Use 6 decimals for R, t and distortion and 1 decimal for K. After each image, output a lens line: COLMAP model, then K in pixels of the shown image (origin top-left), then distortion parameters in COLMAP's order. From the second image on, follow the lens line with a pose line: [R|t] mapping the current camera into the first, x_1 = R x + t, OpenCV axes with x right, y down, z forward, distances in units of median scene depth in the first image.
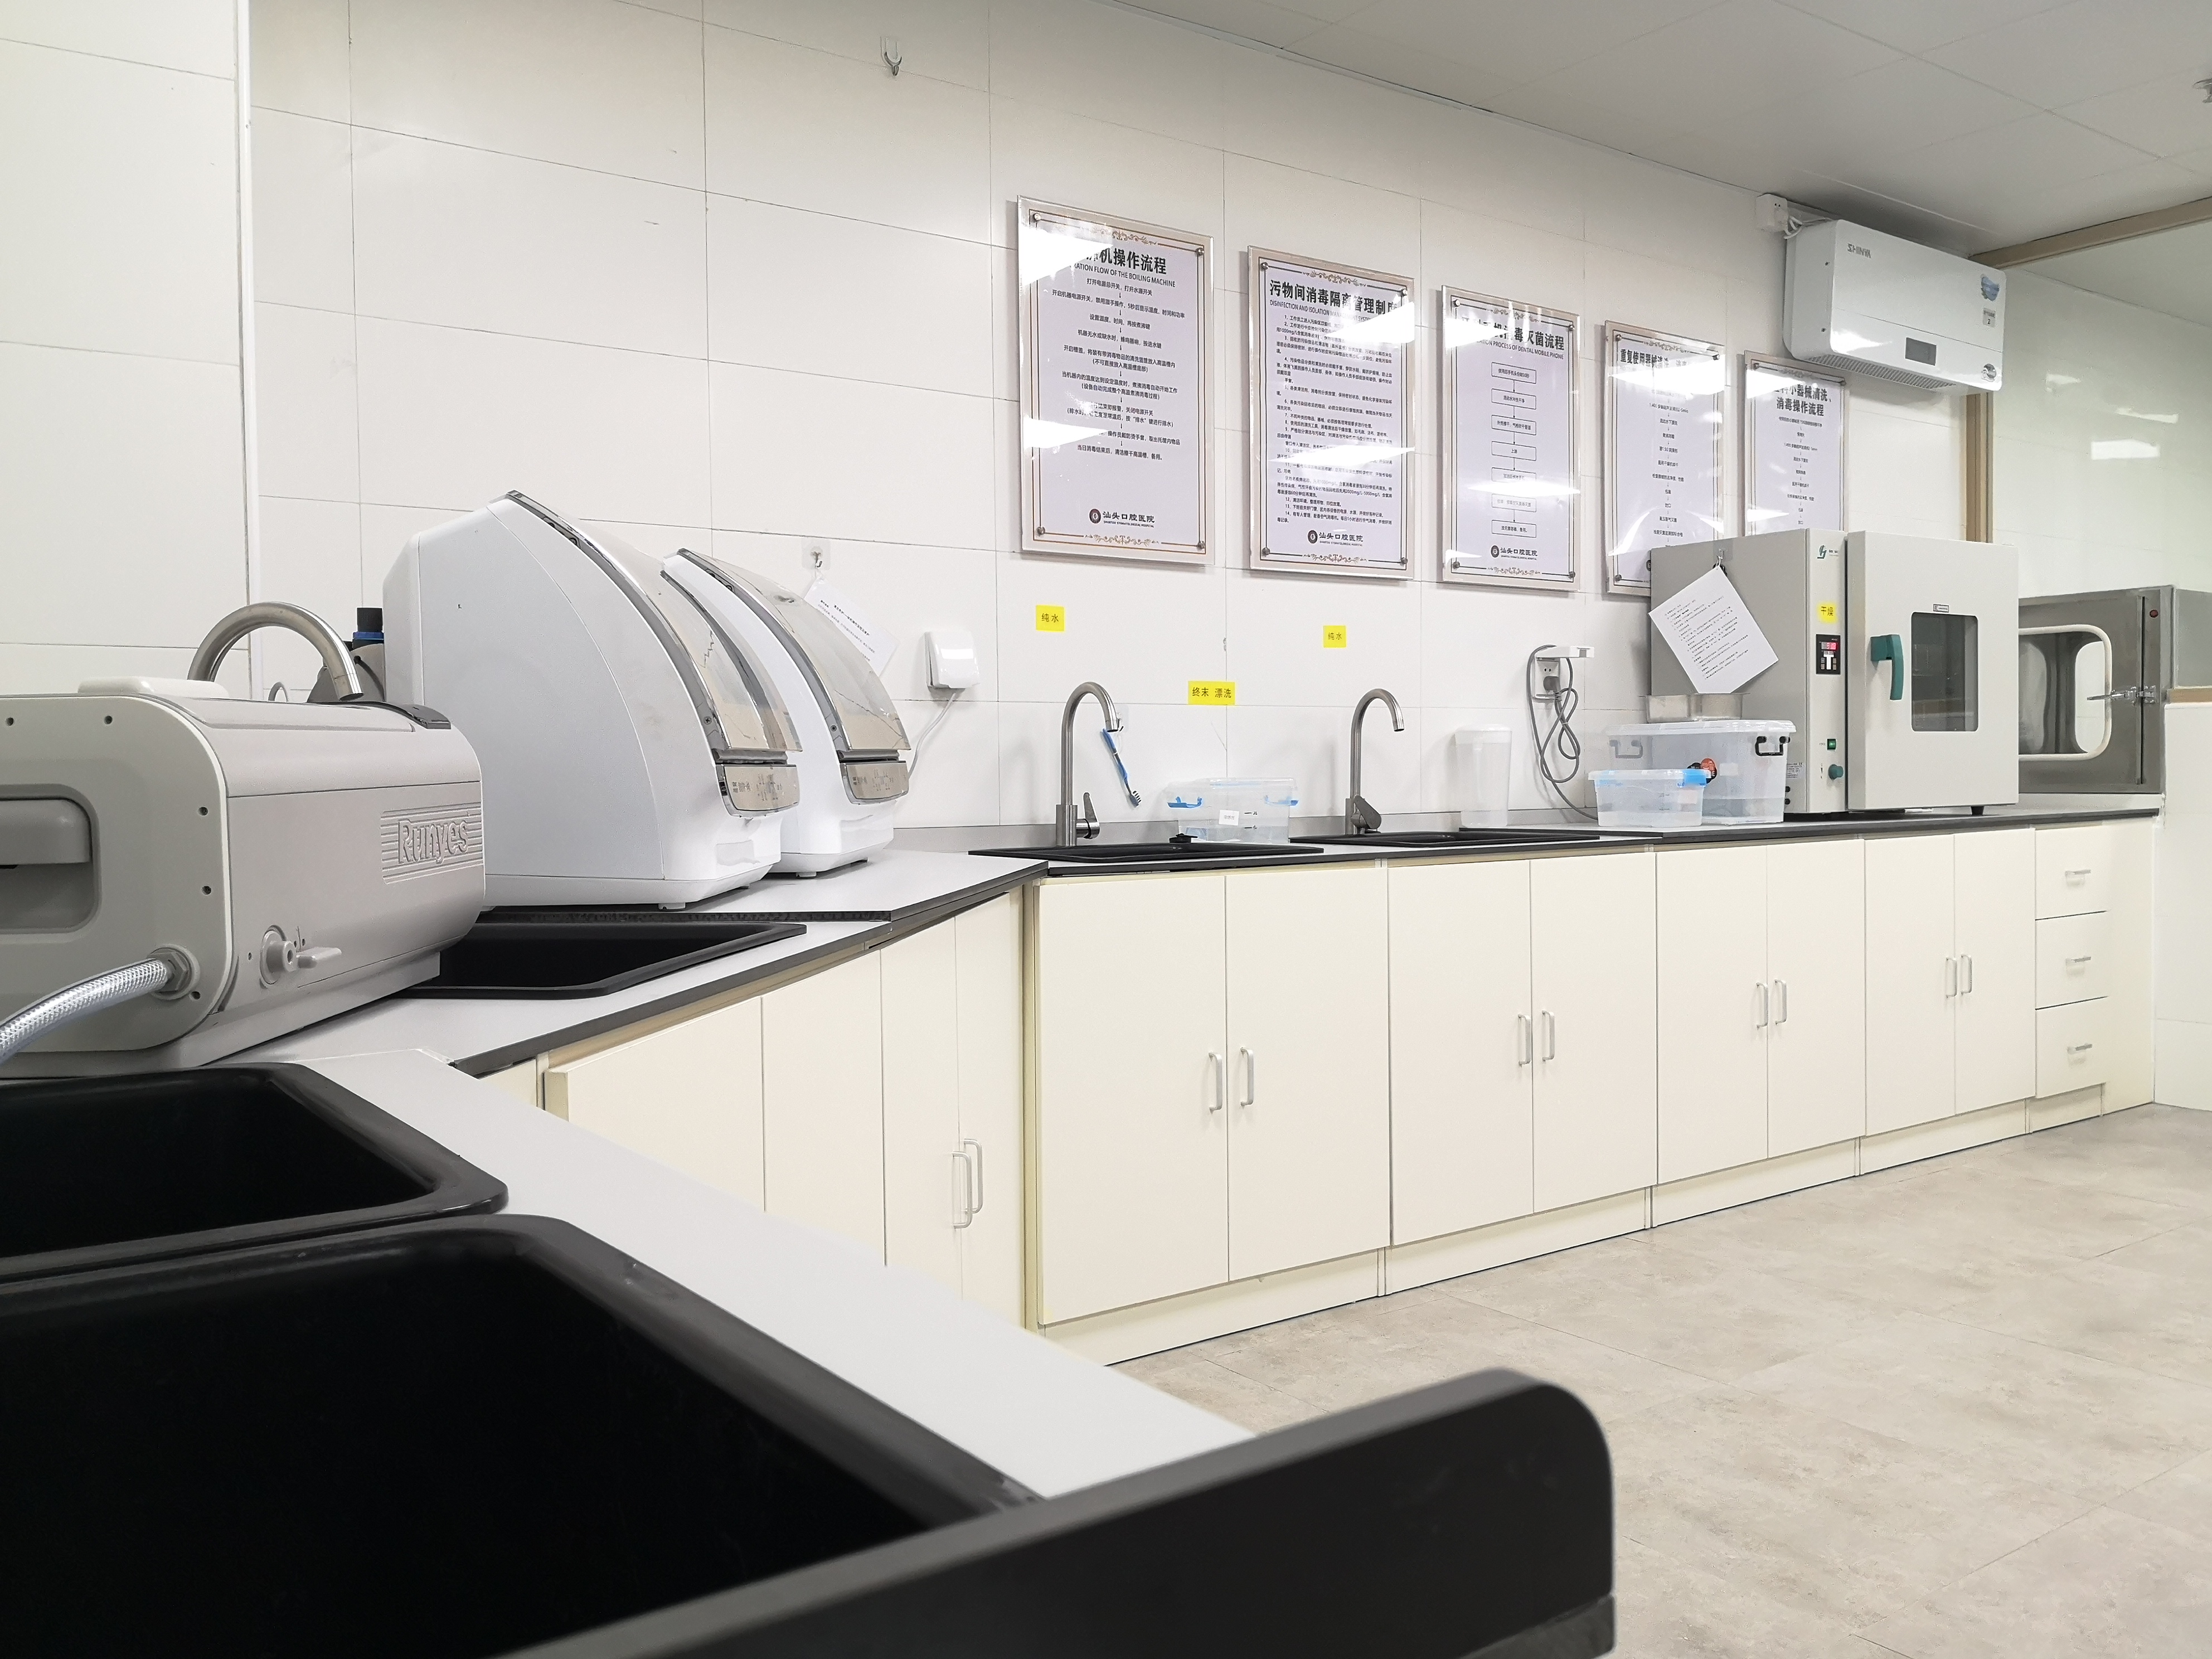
lens RADIAL K [[1778.1, 0, 1100.7], [0, 1778.1, 843.9], [0, 0, 1]] dist [0.024687, -0.007229]
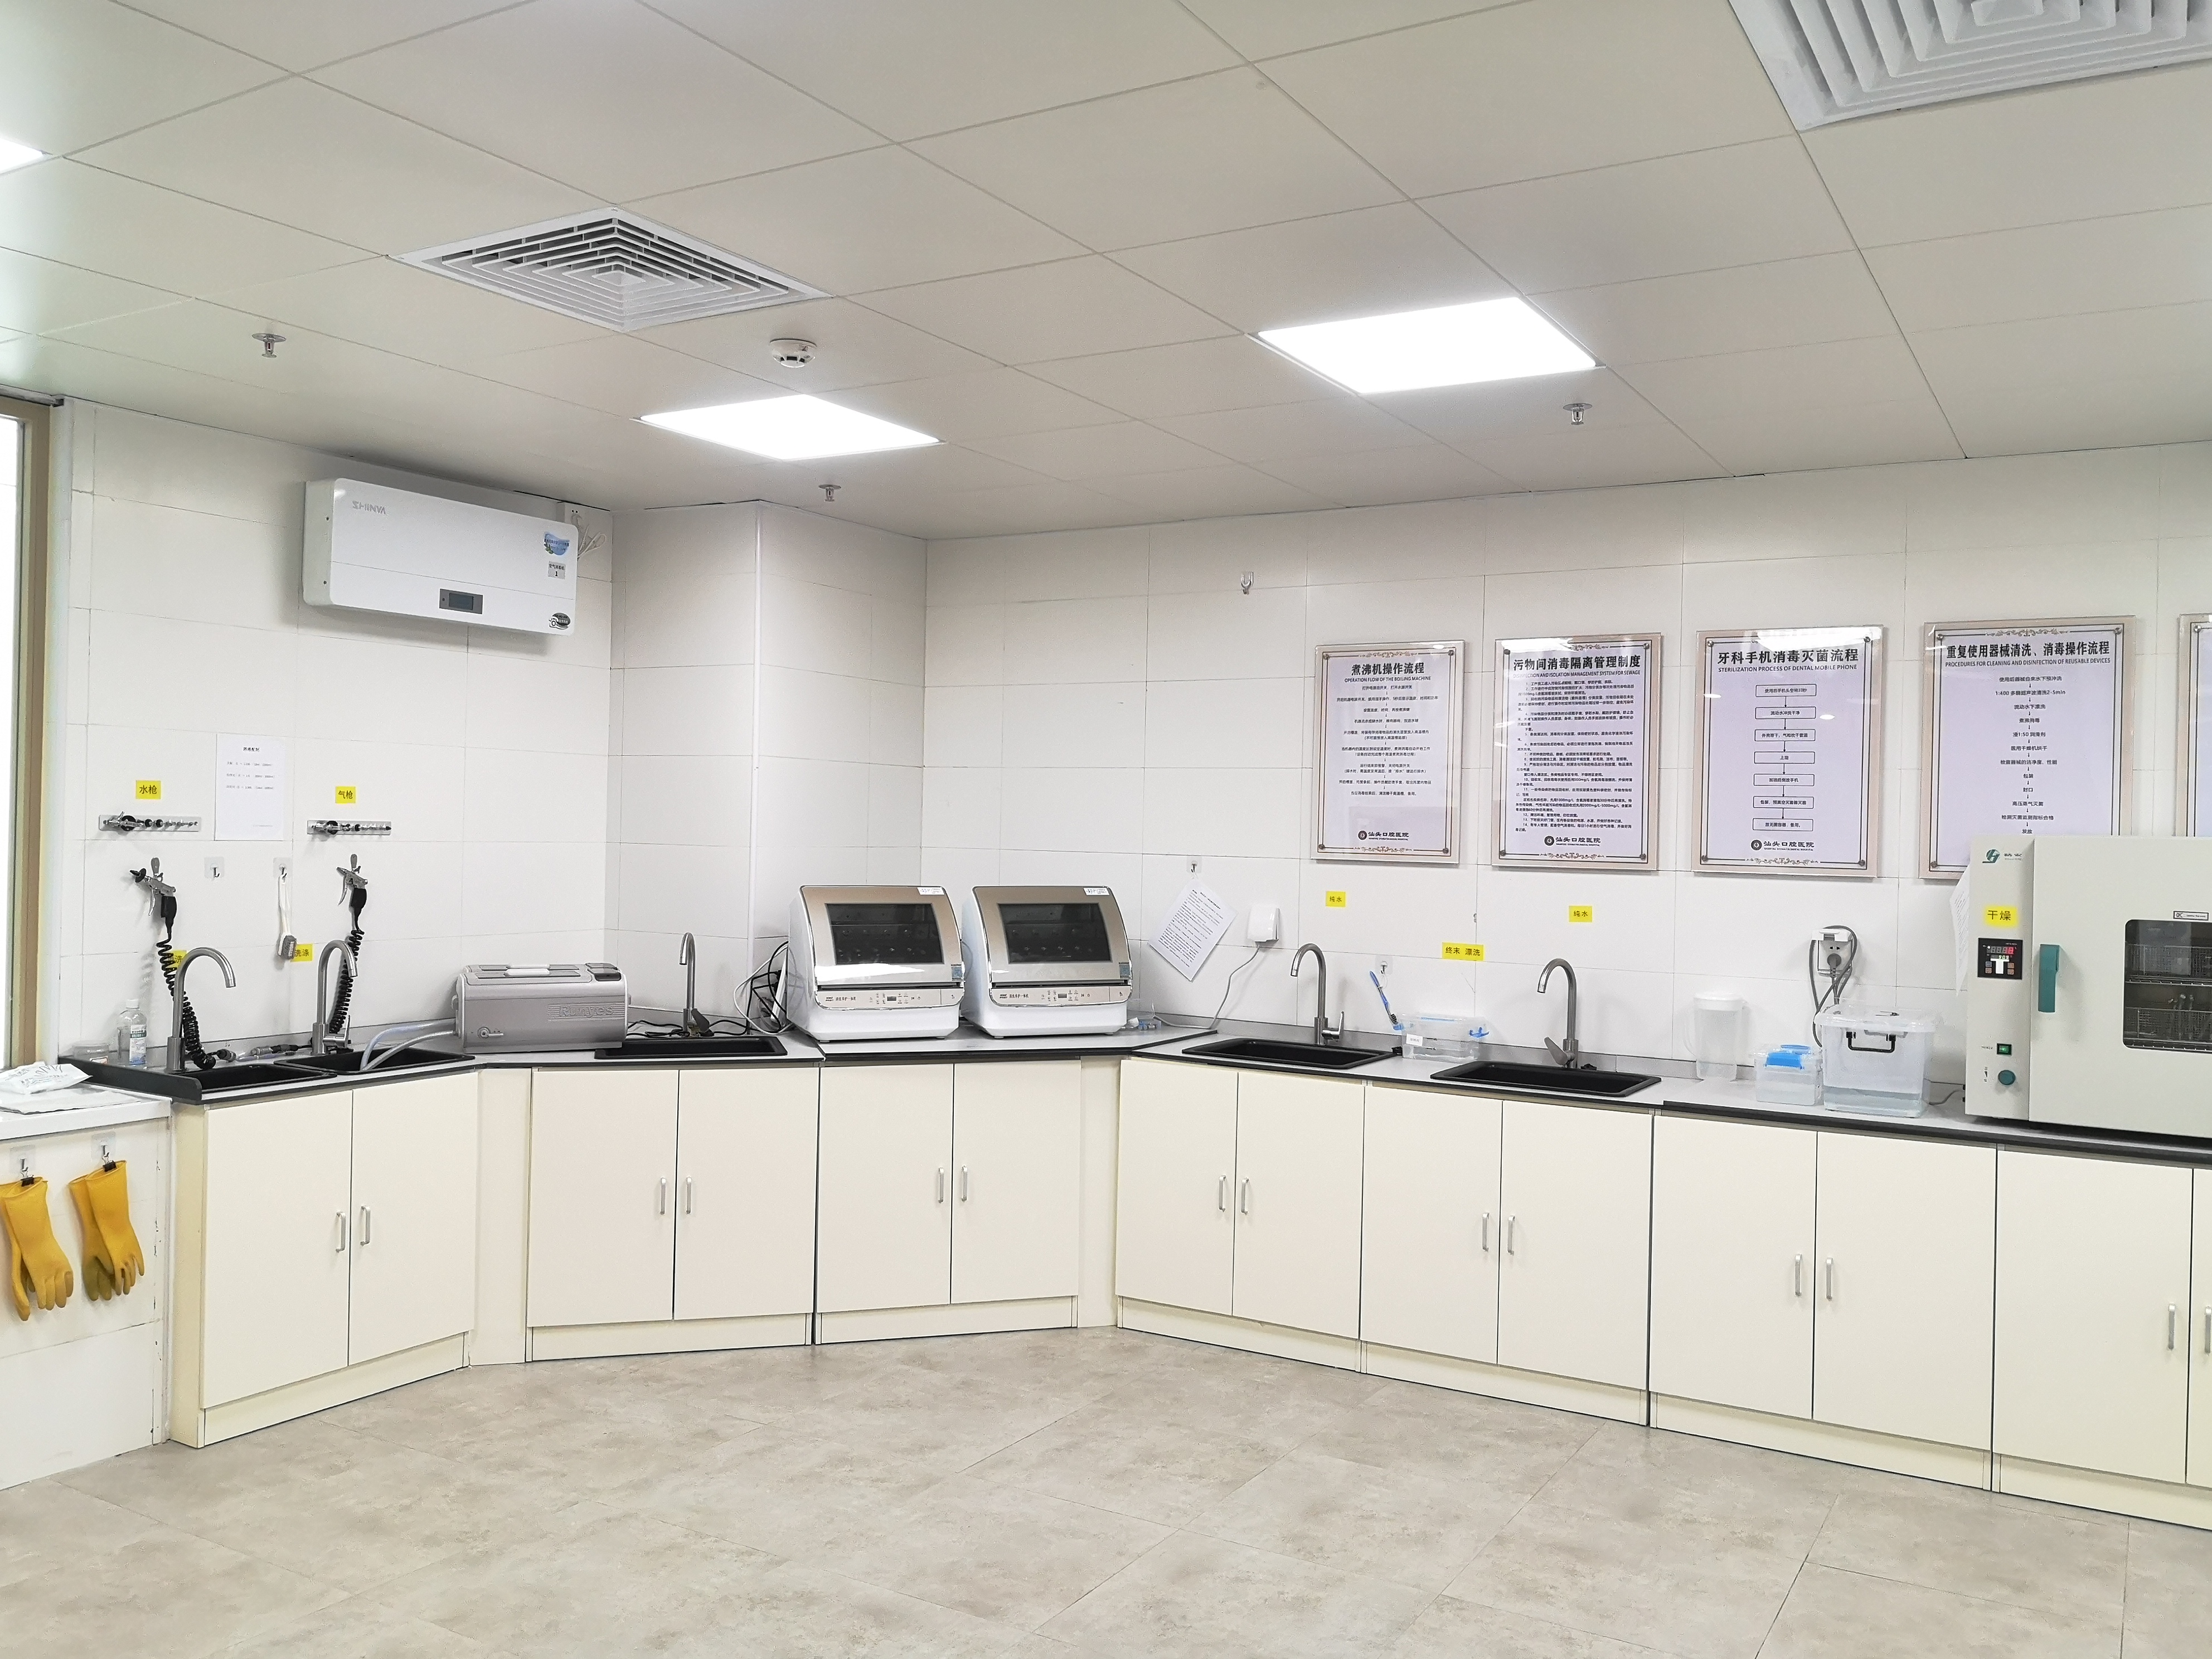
lens RADIAL K [[1766.7, 0, 1106.0], [0, 1766.7, 829.5], [0, 0, 1]] dist [0.020063, -0.089584]
pose [[0.398448, 0.025036, -0.916849, 1.258982], [-0.065213, 0.997871, -0.001092, -0.163727], [0.914869, 0.060226, 0.399233, 0.163808]]
